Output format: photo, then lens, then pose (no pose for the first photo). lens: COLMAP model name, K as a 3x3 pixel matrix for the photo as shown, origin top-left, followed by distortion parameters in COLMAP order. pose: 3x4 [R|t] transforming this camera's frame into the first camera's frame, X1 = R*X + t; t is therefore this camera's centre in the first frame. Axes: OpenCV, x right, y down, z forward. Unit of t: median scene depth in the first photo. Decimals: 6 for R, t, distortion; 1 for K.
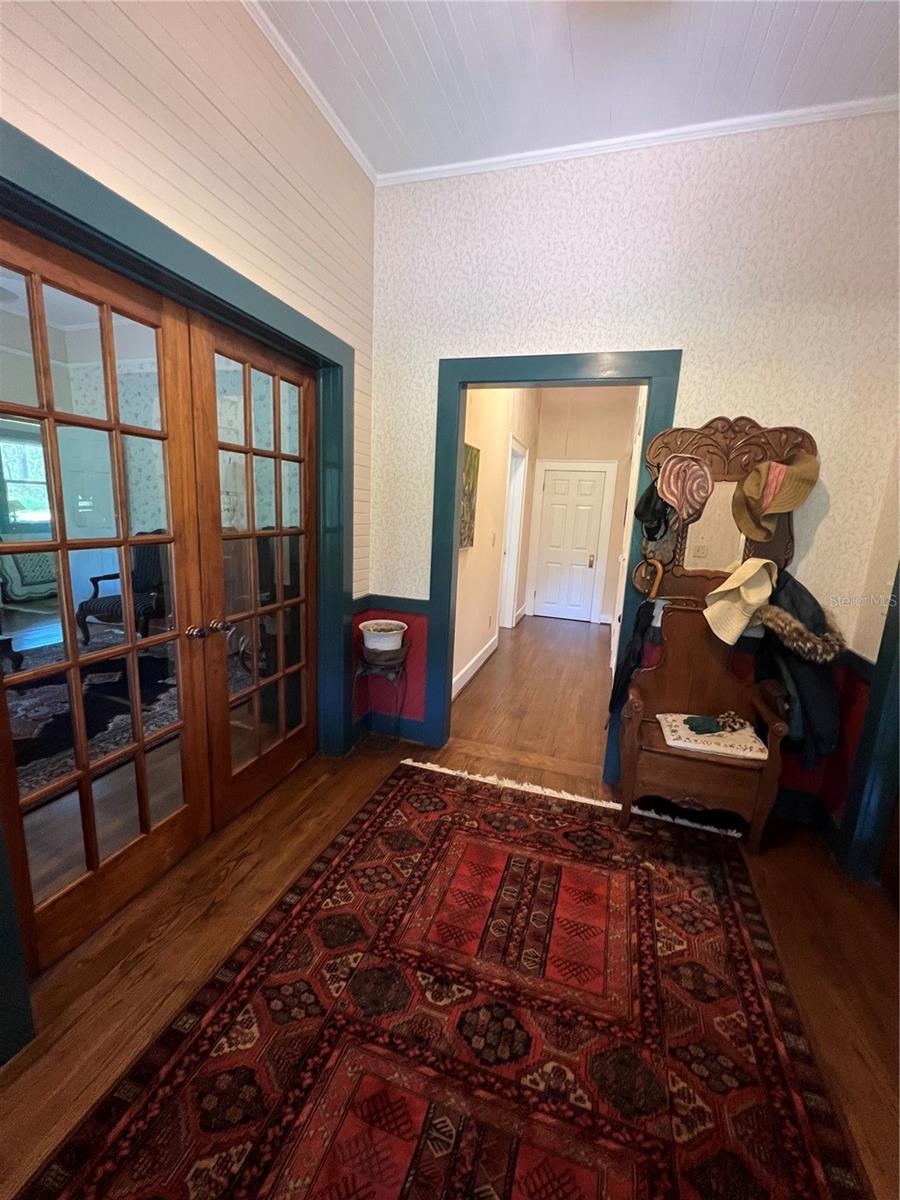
lens RADIAL K [[483.0, 0, 448.9], [0, 483.0, 598.5], [0, 0, 1]] dist [-0.001964, -0.000069]
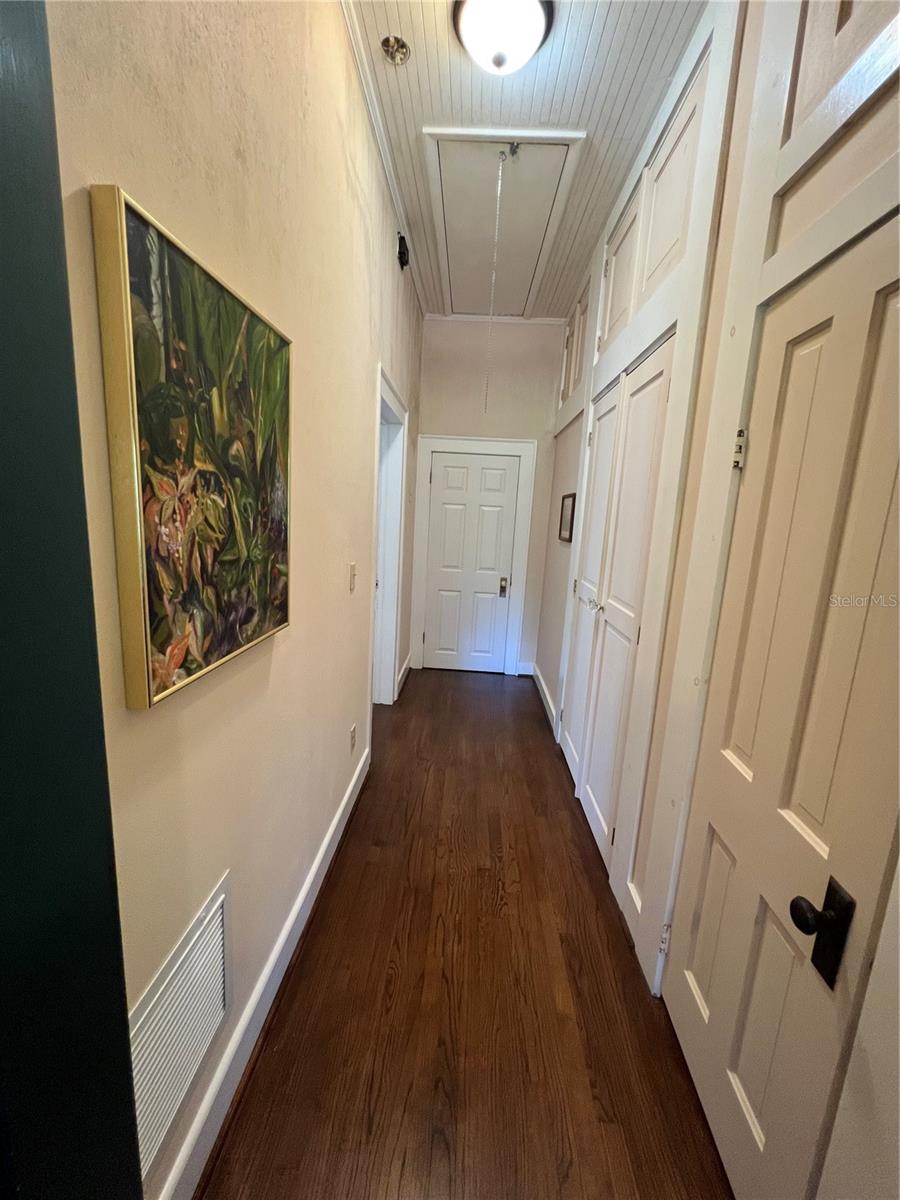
lens RADIAL K [[483.0, 0, 449.7], [0, 483.0, 601.0], [0, 0, 1]] dist [-0.001964, -0.000069]
pose [[0.964691, -0.045432, 0.259436, 0.048163], [0.043195, 0.998964, 0.014318, -0.080664], [-0.259818, -0.002606, 0.965654, 0.406515]]
